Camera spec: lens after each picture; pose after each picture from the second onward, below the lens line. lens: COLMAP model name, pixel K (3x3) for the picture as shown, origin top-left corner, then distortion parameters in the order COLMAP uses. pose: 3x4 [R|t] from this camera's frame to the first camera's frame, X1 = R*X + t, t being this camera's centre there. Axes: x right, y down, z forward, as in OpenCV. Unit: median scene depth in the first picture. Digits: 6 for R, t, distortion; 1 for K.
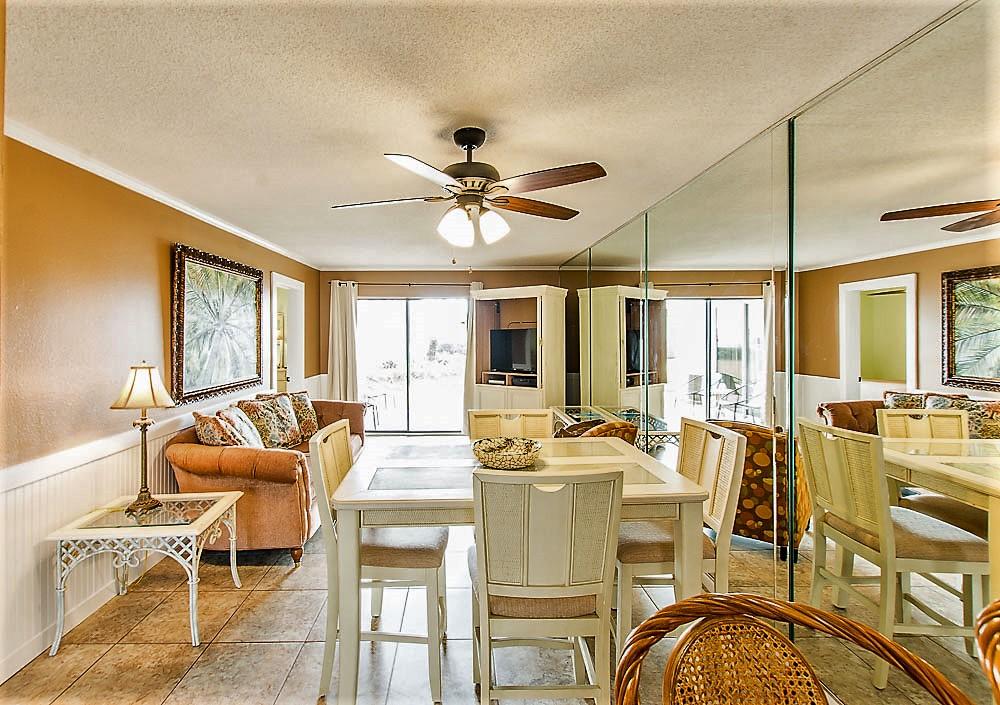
lens RADIAL K [[479.4, 0, 457.9], [0, 479.4, 328.1], [0, 0, 1]] dist [0.015195, 0.000419]
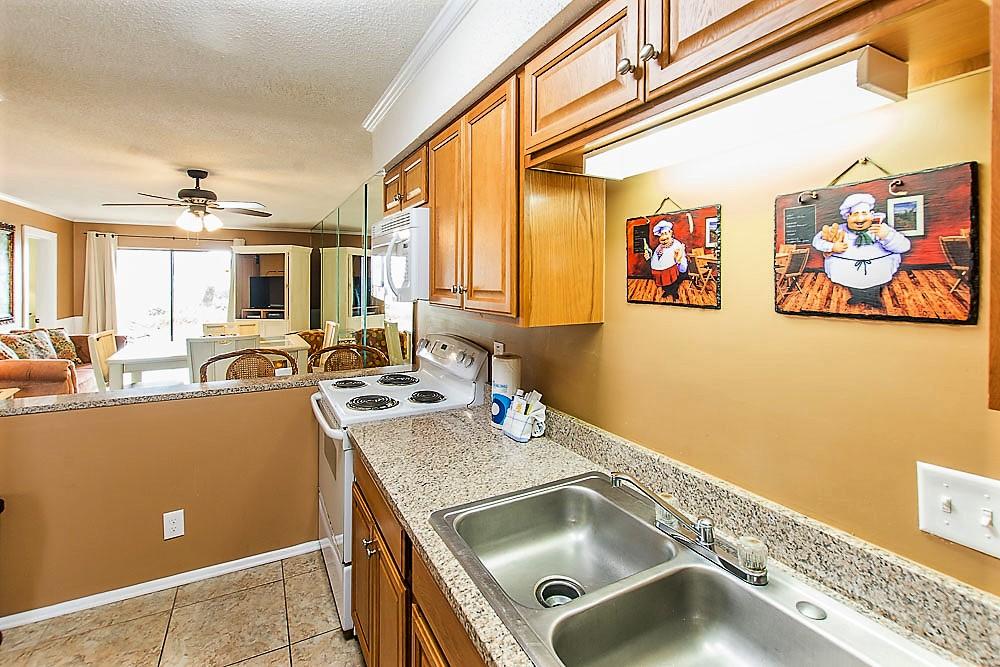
lens RADIAL K [[468.3, 0, 506.3], [0, 468.3, 277.9], [0, 0, 1]] dist [0.002557, 0.000146]
pose [[0.881642, 0.003740, 0.471905, 0.100649], [-0.005864, 0.999978, 0.003030, -0.001934], [-0.471883, -0.005439, 0.881644, -0.533541]]
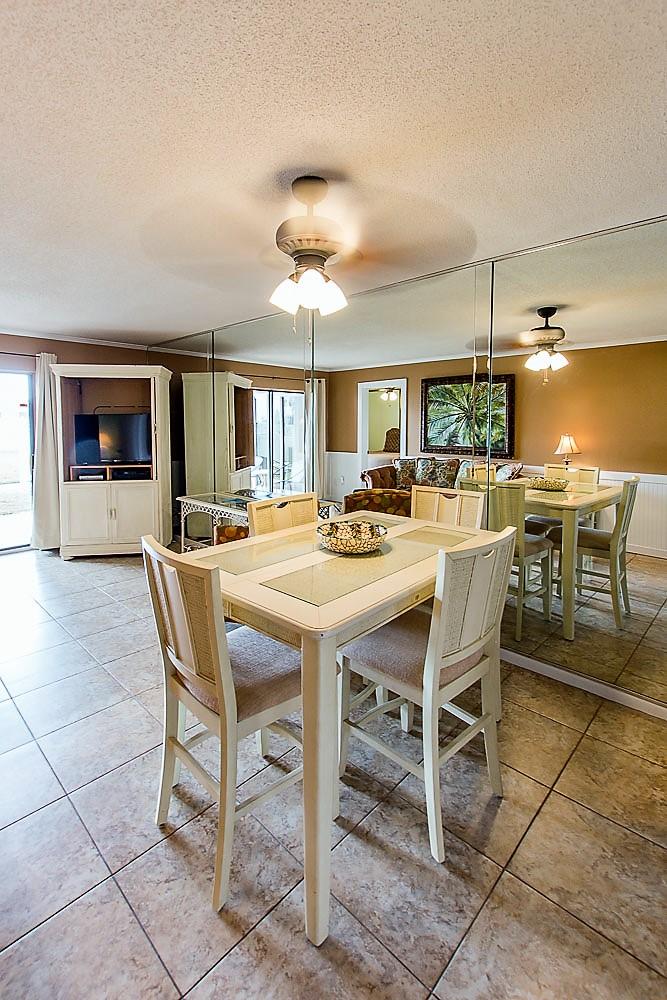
lens RADIAL K [[468.3, 0, 330.5], [0, 468.3, 445.5], [0, 0, 1]] dist [0.002557, 0.000146]
pose [[0.694425, -0.041341, 0.718377, -0.256528], [-0.005103, 0.998040, 0.062367, 0.004623], [-0.719547, -0.046975, 0.692853, 0.165757]]
